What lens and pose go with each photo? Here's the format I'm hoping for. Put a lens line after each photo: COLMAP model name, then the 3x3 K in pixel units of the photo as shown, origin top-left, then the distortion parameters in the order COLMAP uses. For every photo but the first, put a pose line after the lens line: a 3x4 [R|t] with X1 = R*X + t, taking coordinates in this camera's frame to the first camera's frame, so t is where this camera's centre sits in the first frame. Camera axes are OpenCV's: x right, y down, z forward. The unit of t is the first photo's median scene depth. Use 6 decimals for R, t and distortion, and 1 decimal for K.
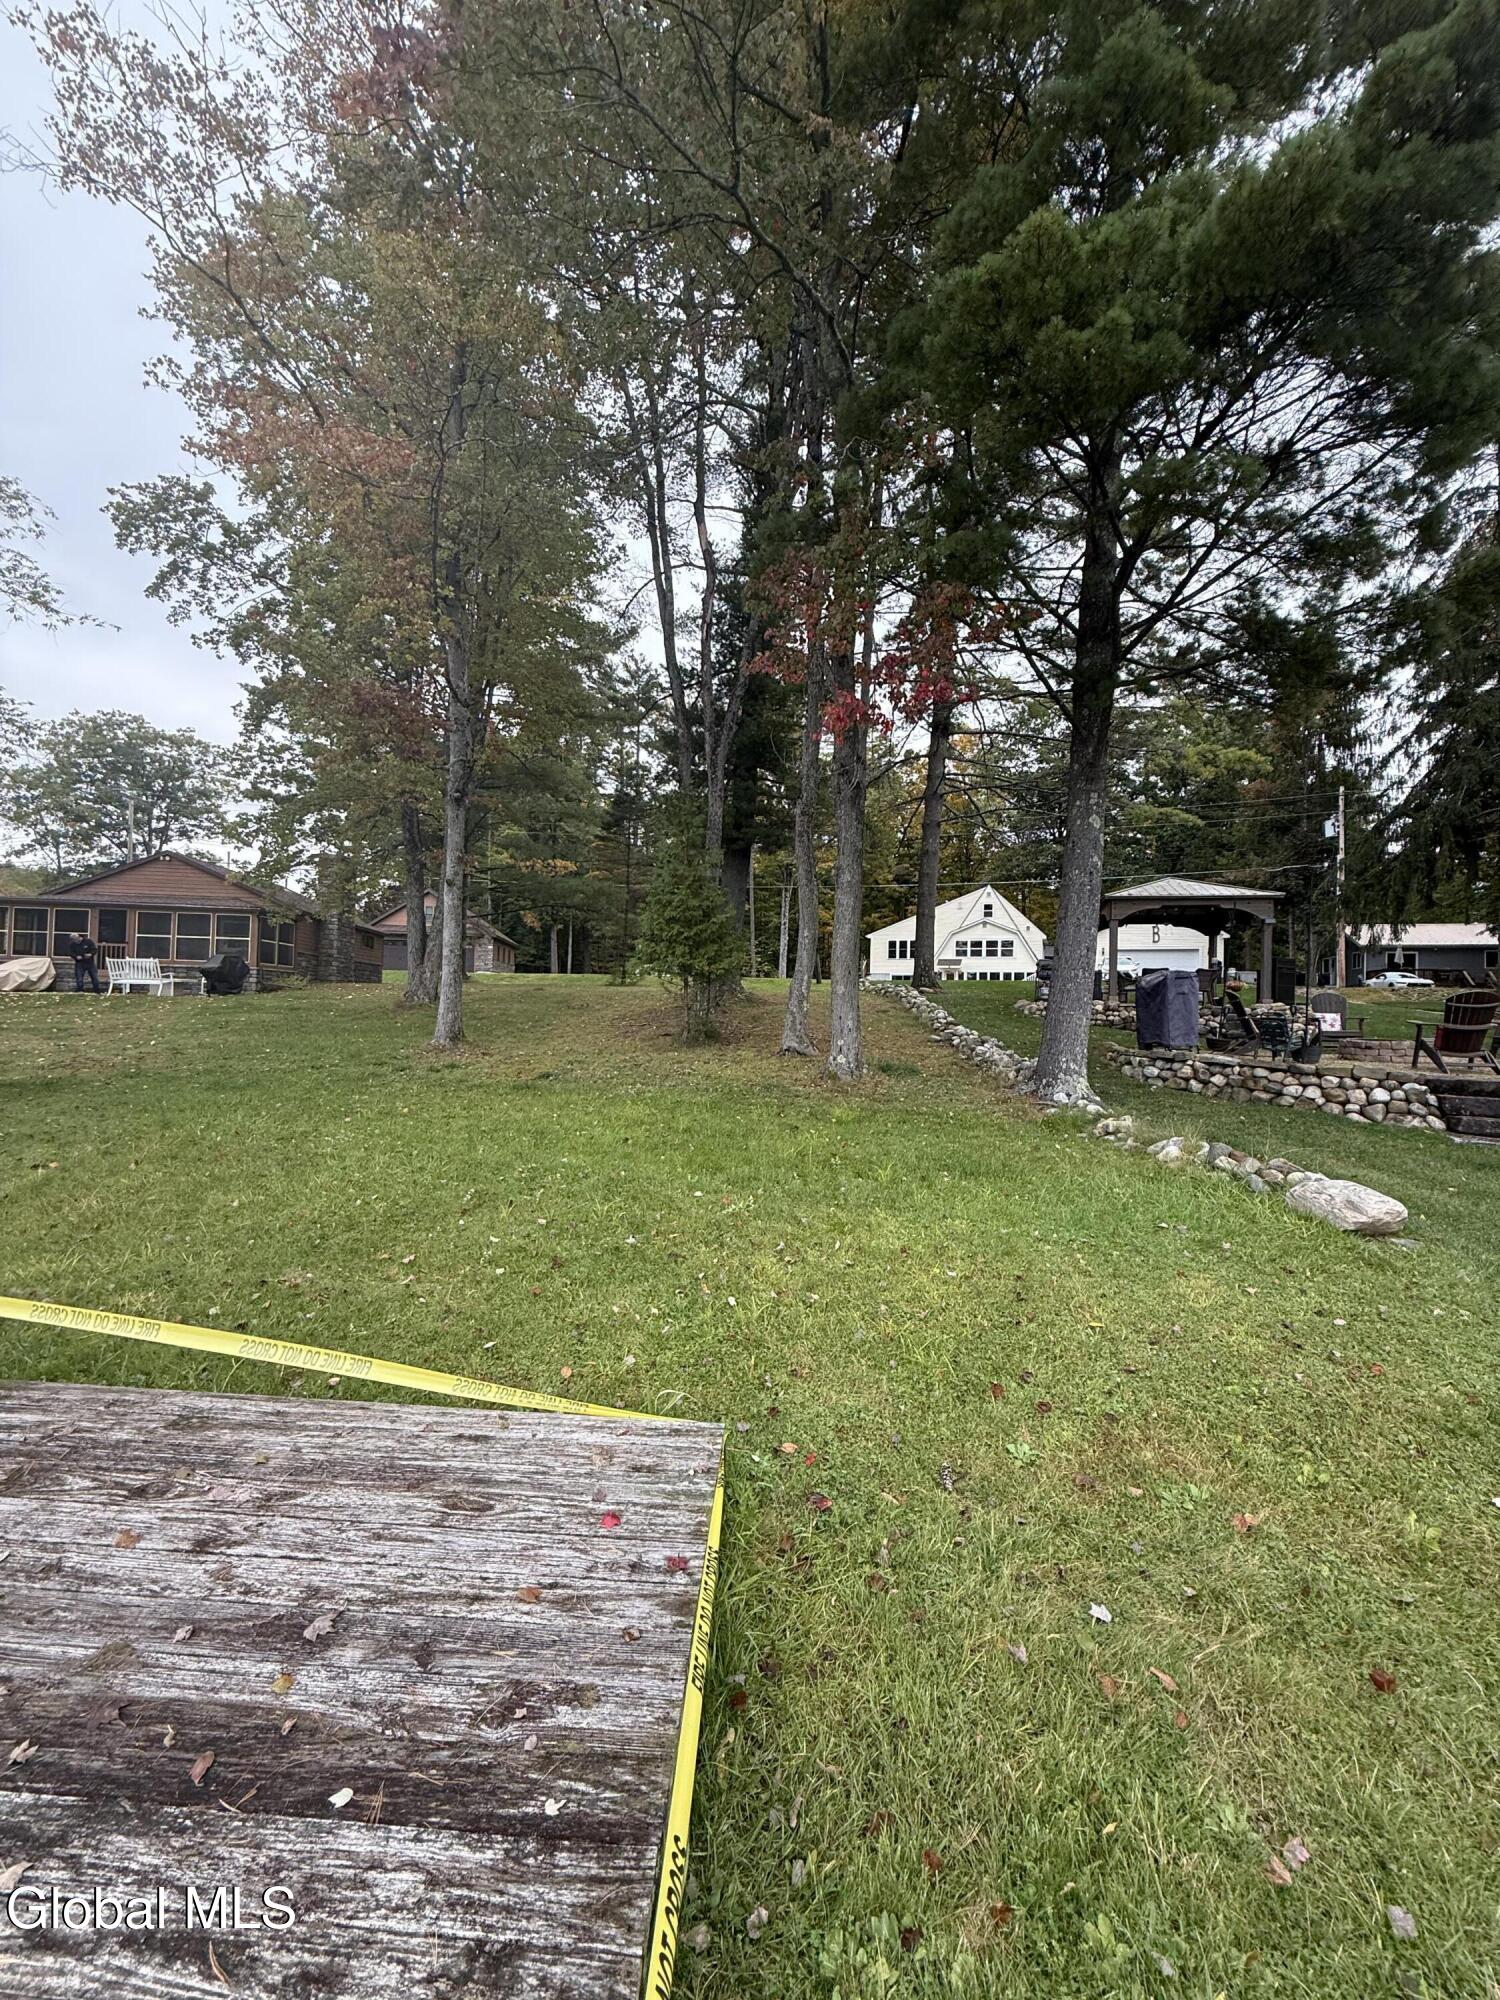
lens RADIAL K [[799.6, 0, 755.4], [0, 799.6, 1013.0], [0, 0, 1]] dist [-0.006660, -0.000516]
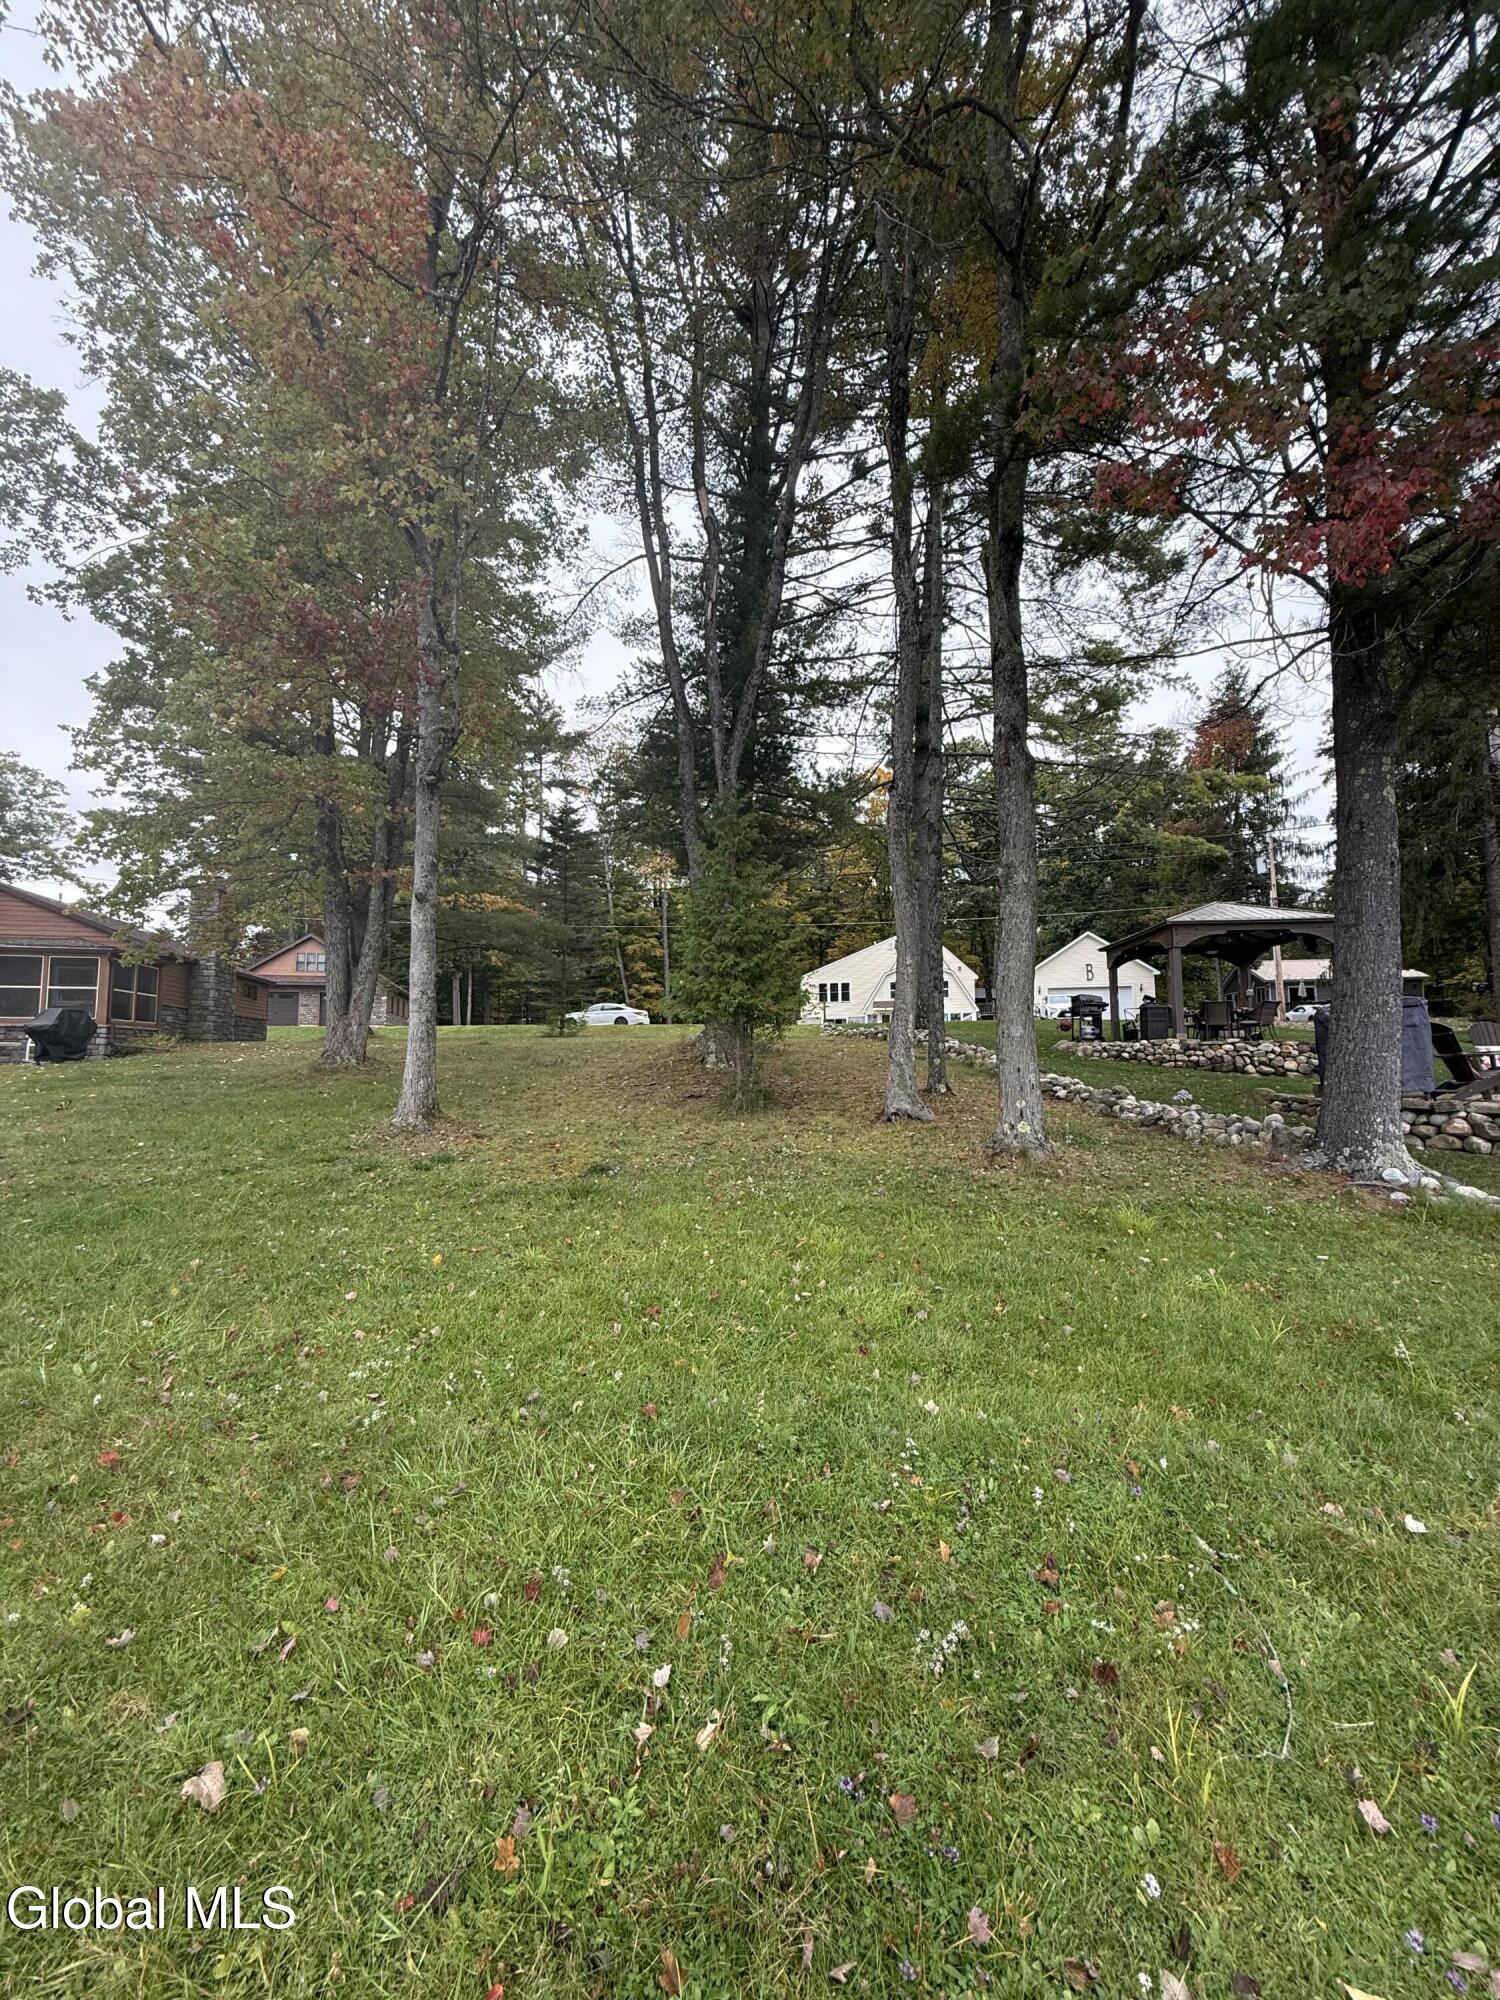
lens RADIAL K [[801.4, 0, 751.6], [0, 801.4, 1006.1], [0, 0, 1]] dist [-0.003402, 0.000542]
pose [[0.990560, -0.020378, 0.135559, -0.128467], [0.029636, 0.997338, -0.066625, -0.005970], [-0.133841, 0.070013, 0.988527, 0.173353]]
